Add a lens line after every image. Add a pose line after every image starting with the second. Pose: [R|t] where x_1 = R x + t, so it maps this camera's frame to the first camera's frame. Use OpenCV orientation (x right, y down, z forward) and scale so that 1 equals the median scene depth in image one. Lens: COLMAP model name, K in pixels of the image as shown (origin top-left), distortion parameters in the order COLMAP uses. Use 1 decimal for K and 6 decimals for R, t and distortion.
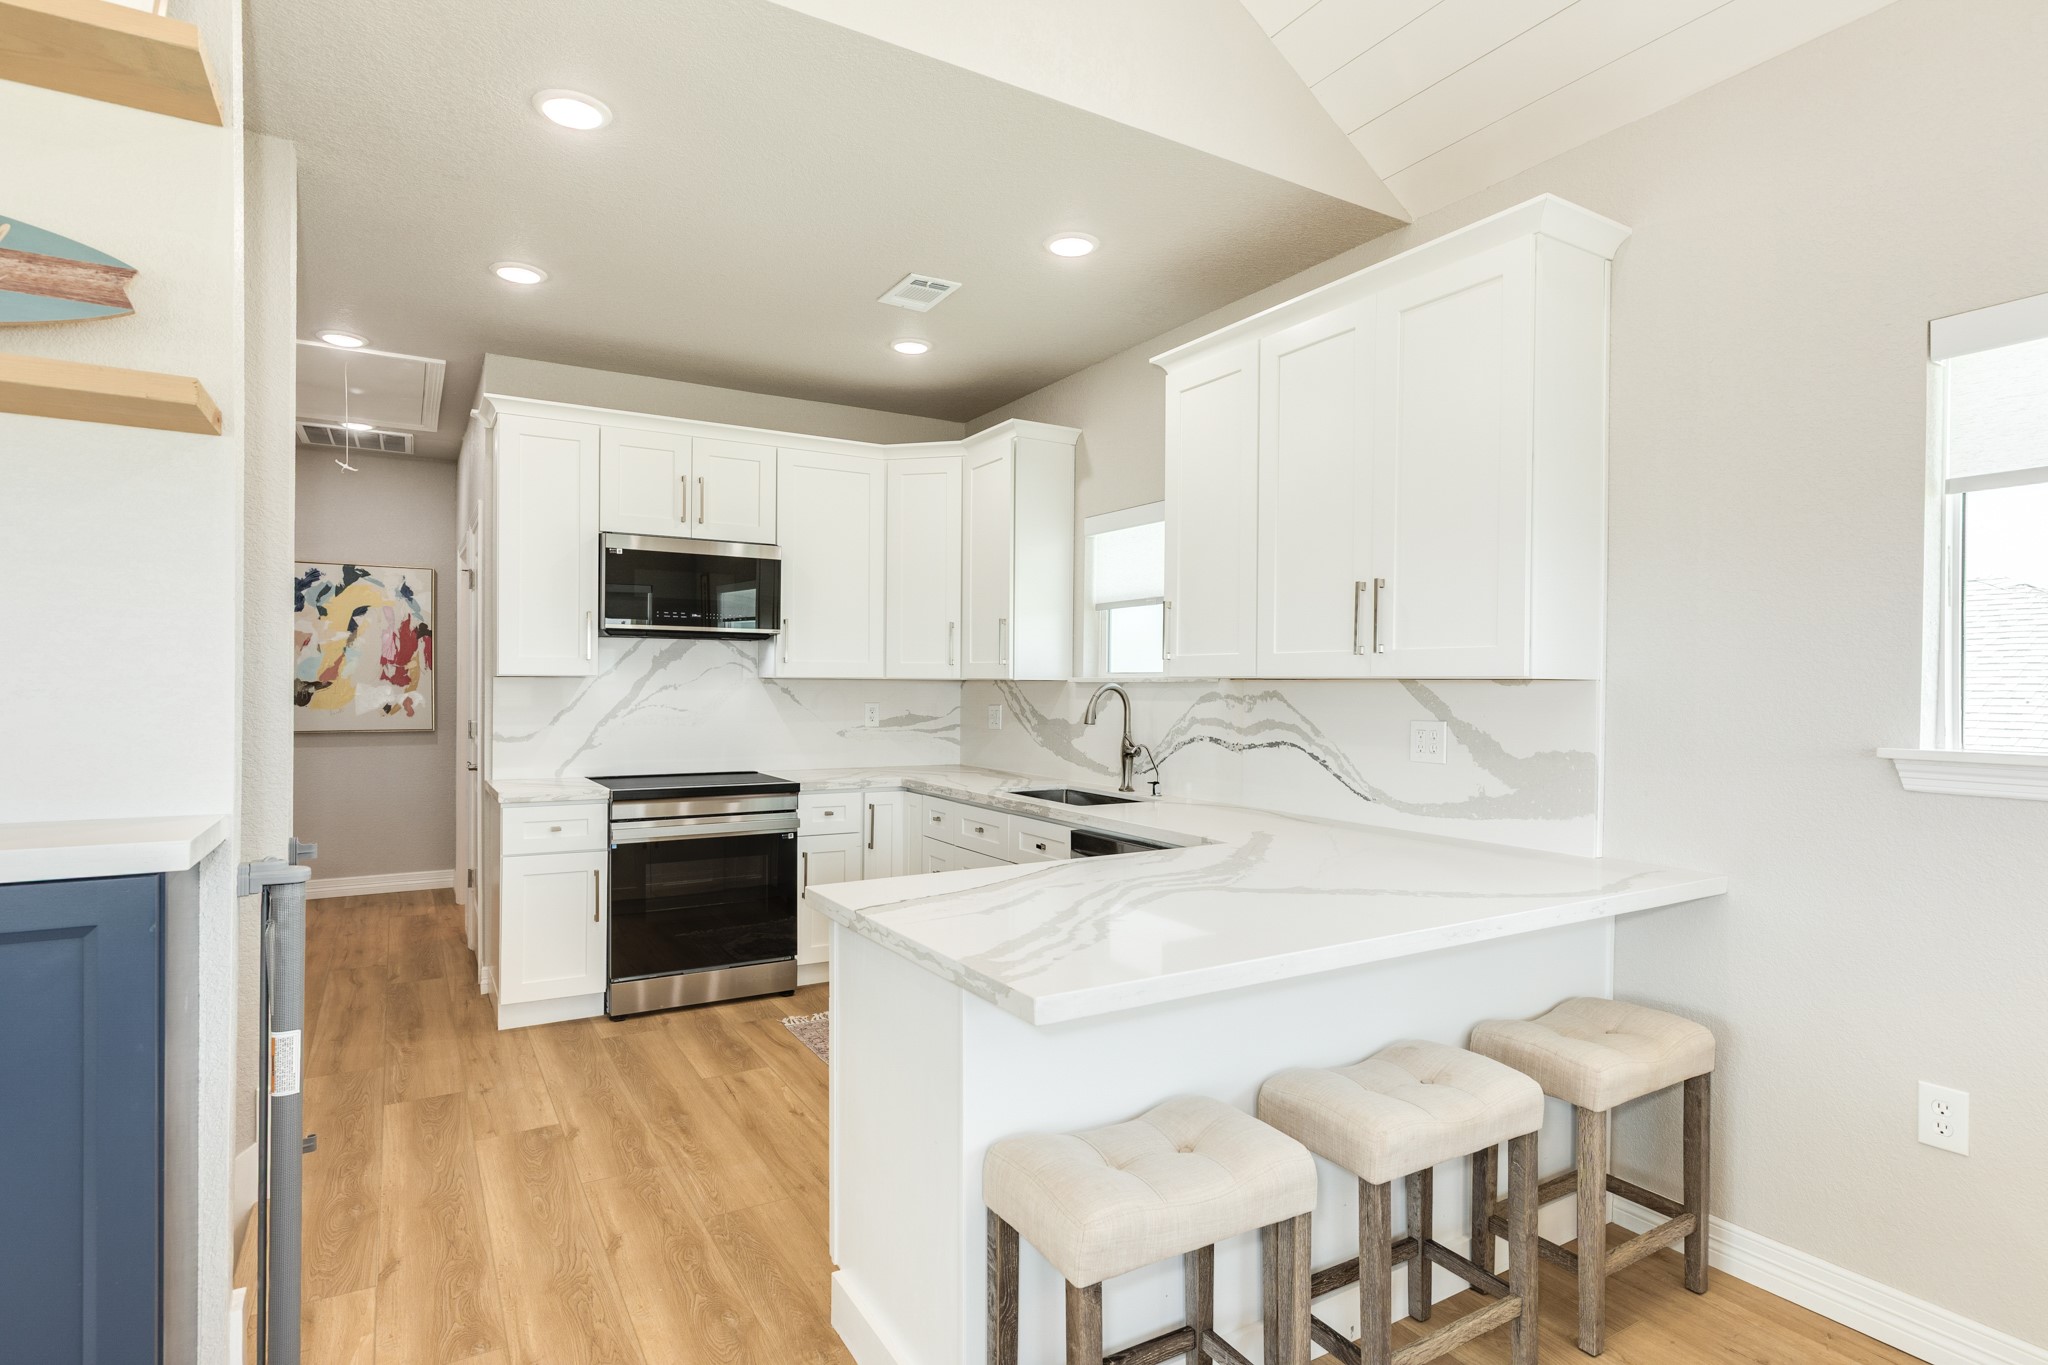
lens RADIAL K [[1048.9, 0, 1023.1], [0, 1048.9, 689.1], [0, 0, 1]] dist [-0.003119, -0.001426]
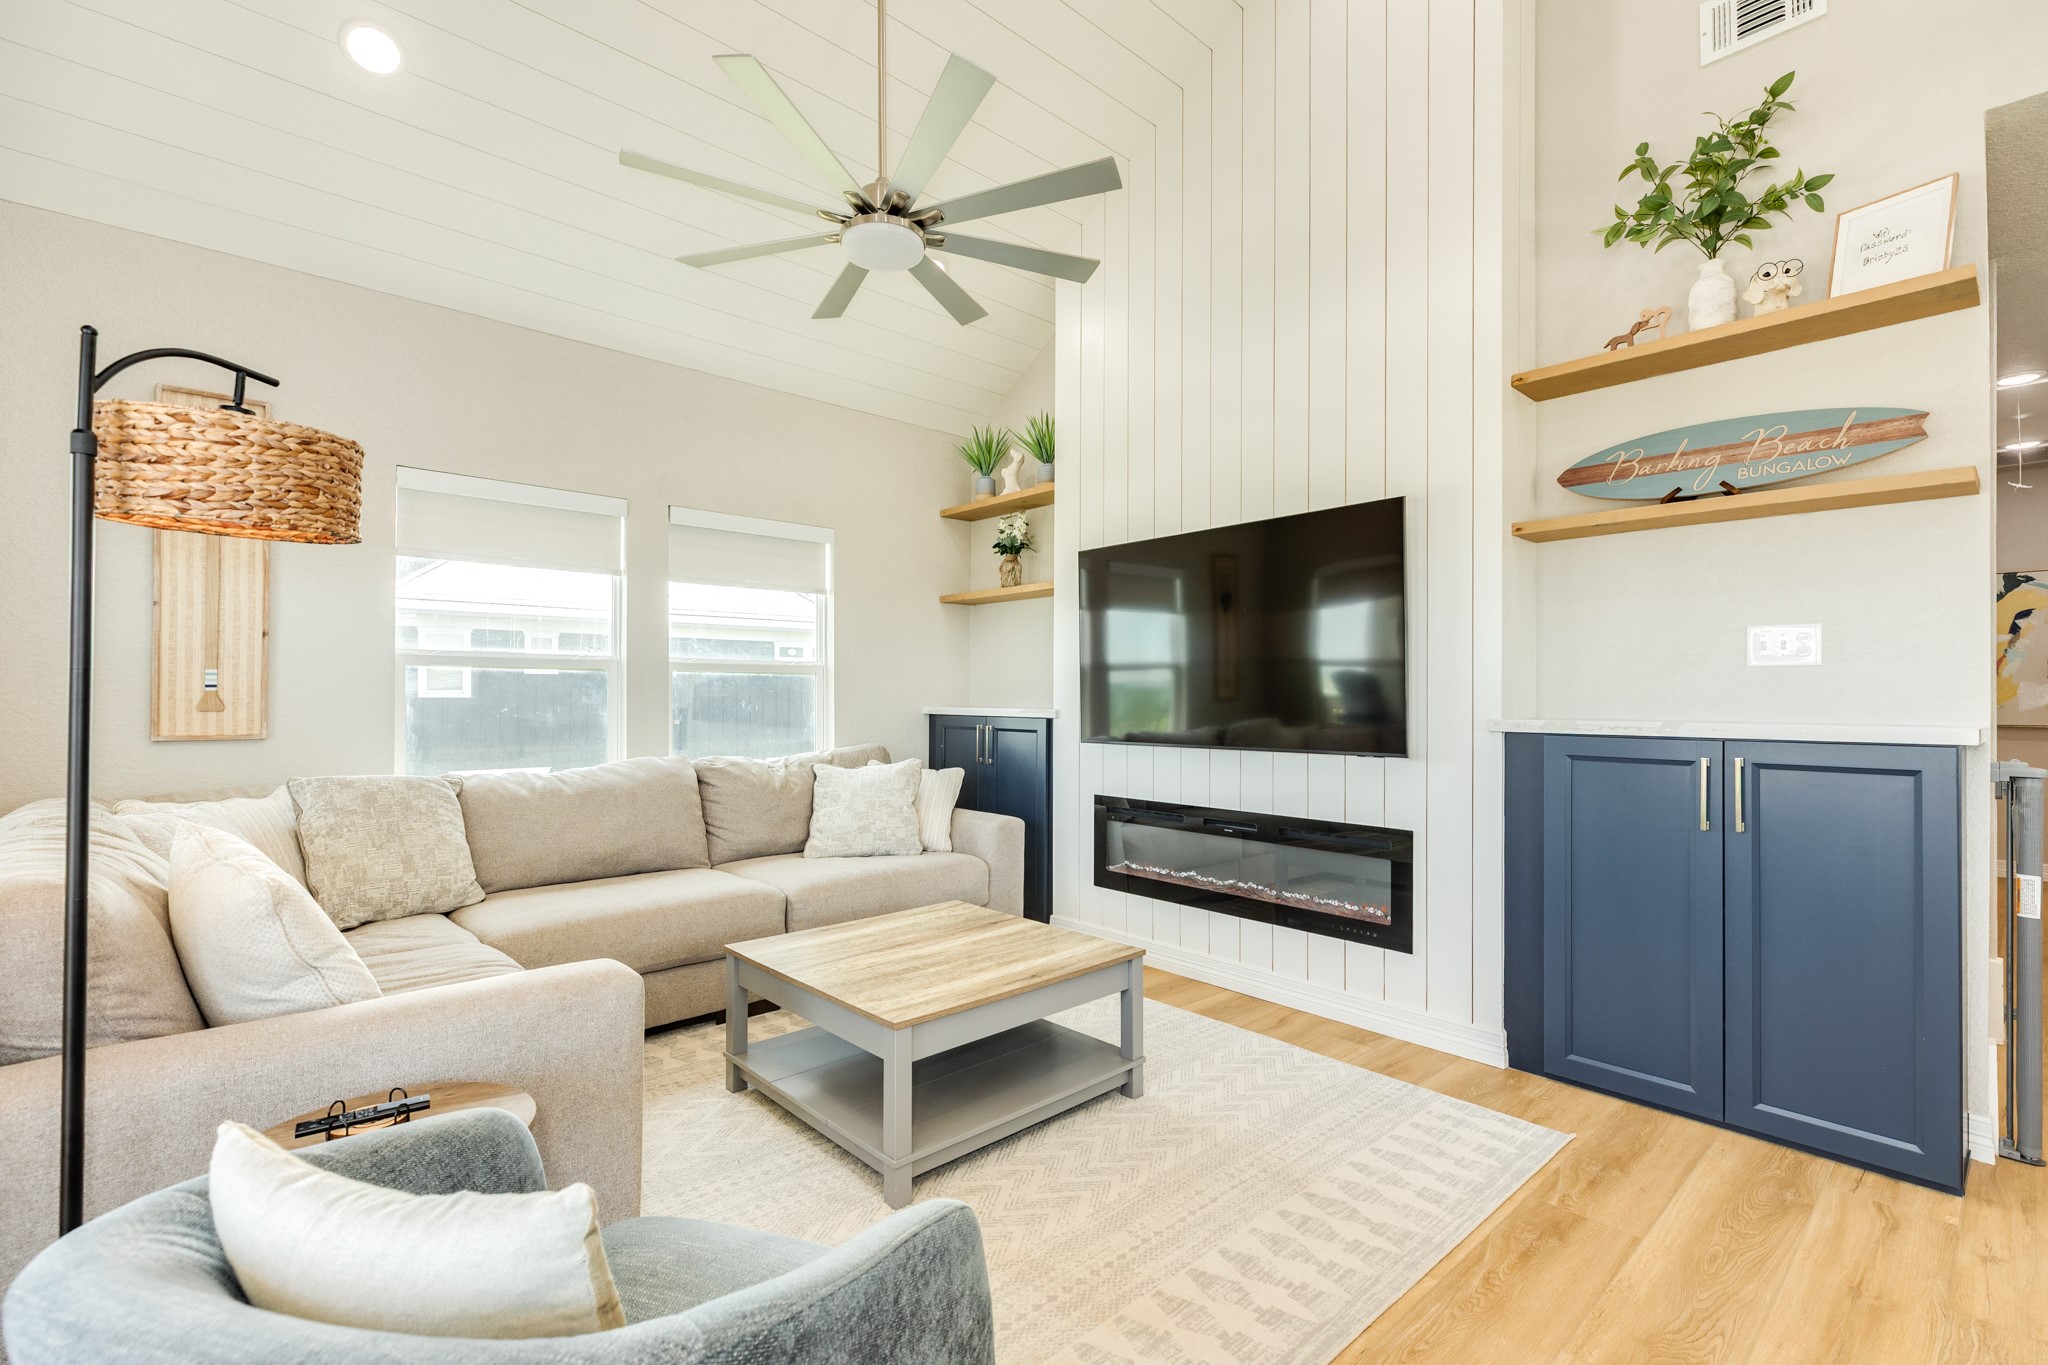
lens RADIAL K [[913.7, 0, 1020.5], [0, 913.7, 690.1], [0, 0, 1]] dist [0.003834, -0.000345]
pose [[0.196384, -0.012537, -0.980447, 0.130437], [-0.008048, 0.999864, -0.014398, 0.037061], [0.980494, 0.010718, 0.196256, -0.287491]]
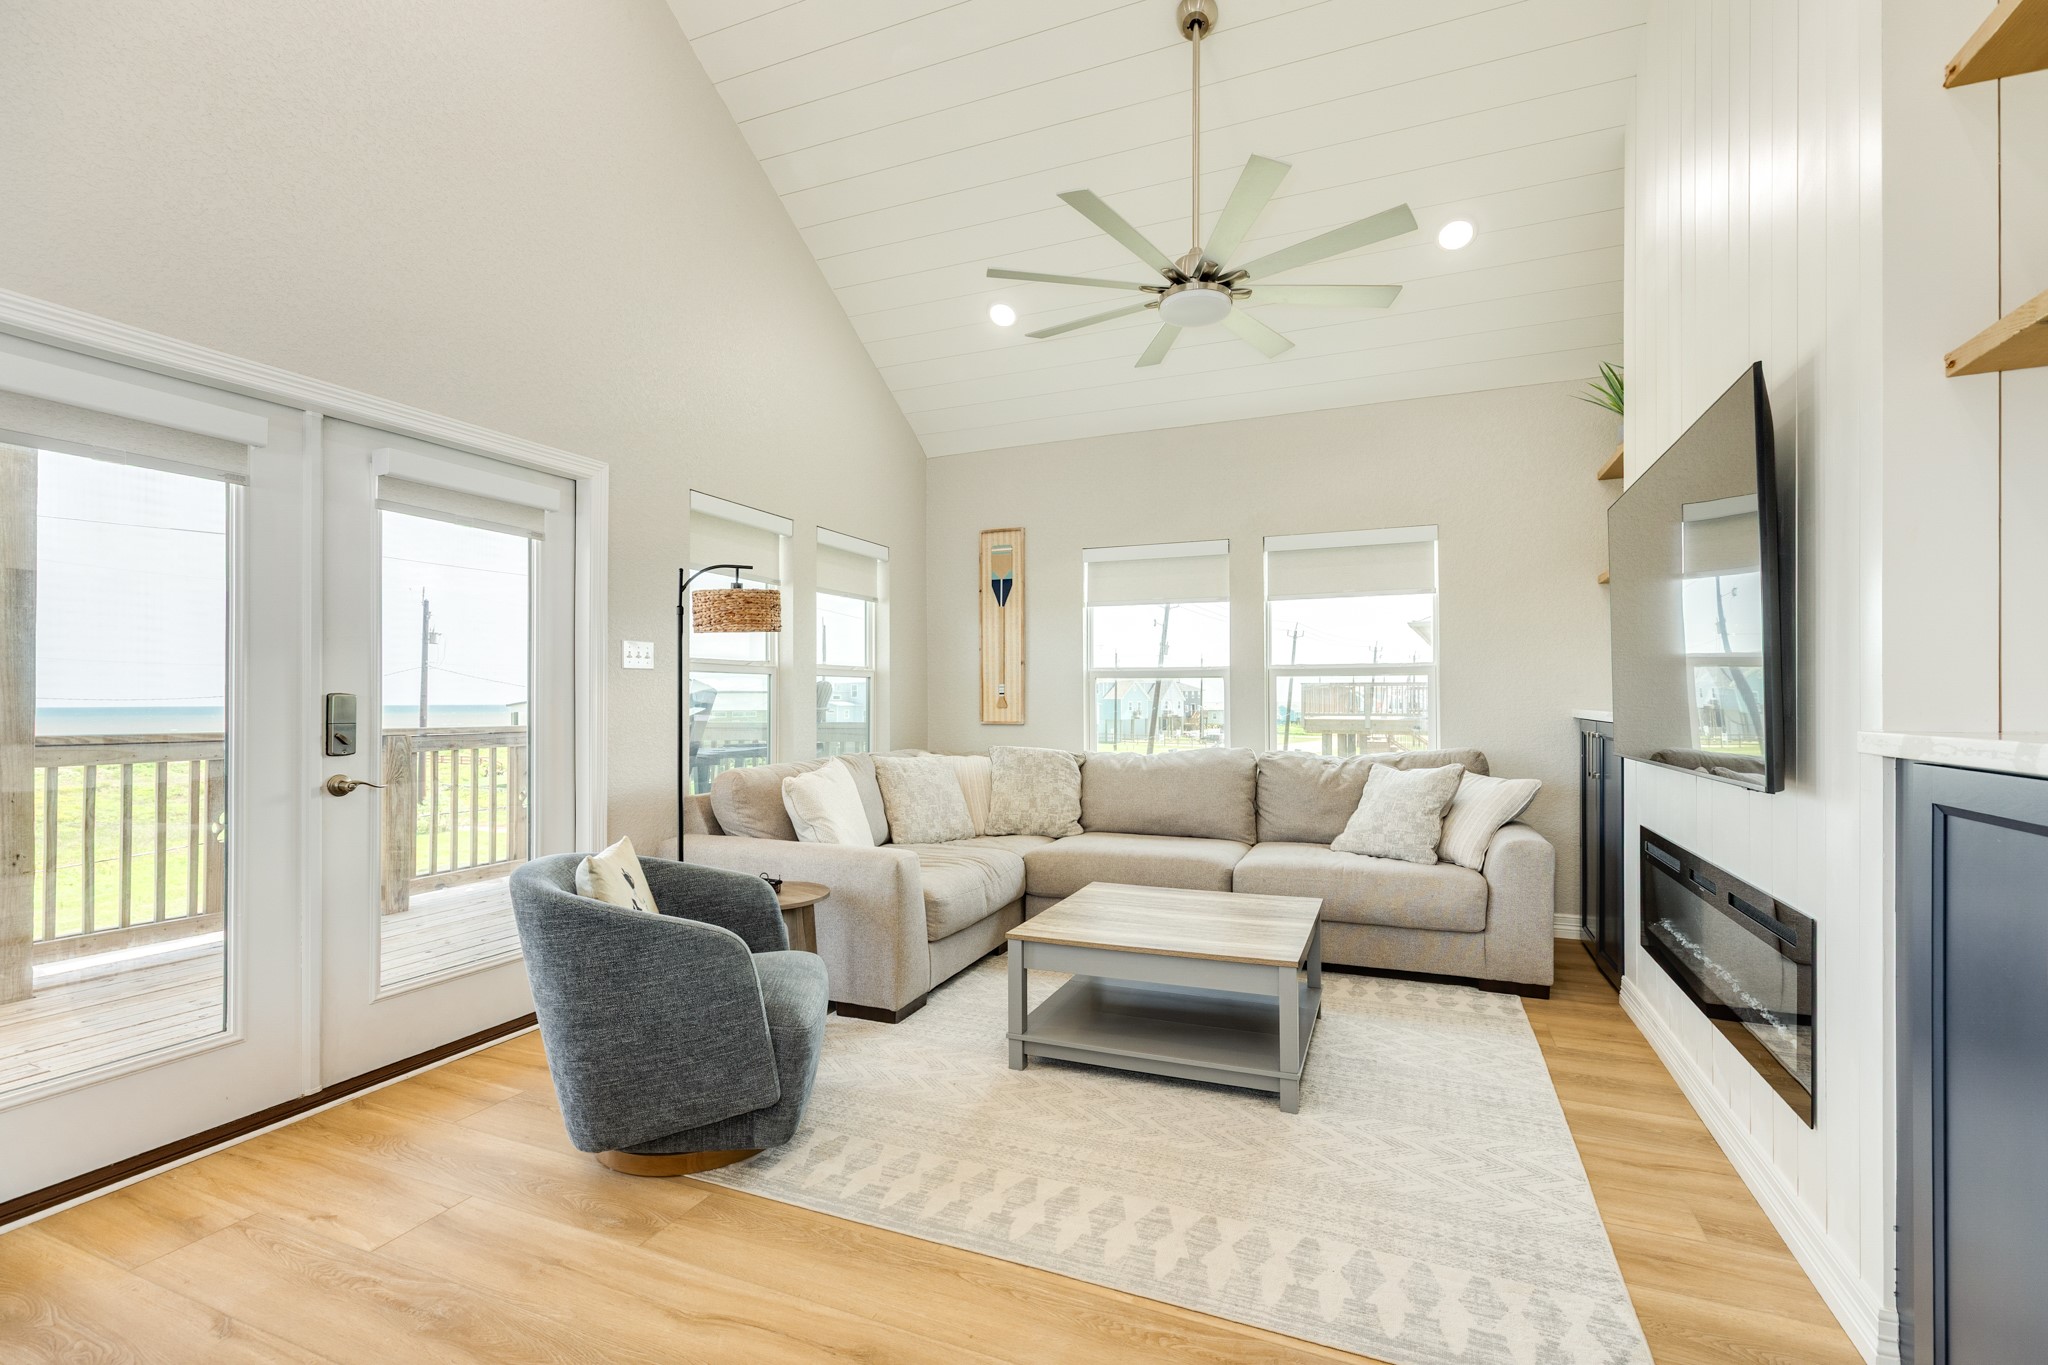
lens RADIAL K [[913.7, 0, 1027.9], [0, 913.7, 694.2], [0, 0, 1]] dist [0.003834, -0.000345]
pose [[-0.803275, -0.006953, -0.595568, 0.029215], [-0.006113, 0.999975, -0.003430, 0.033355], [0.595577, 0.000885, -0.803297, 0.295309]]
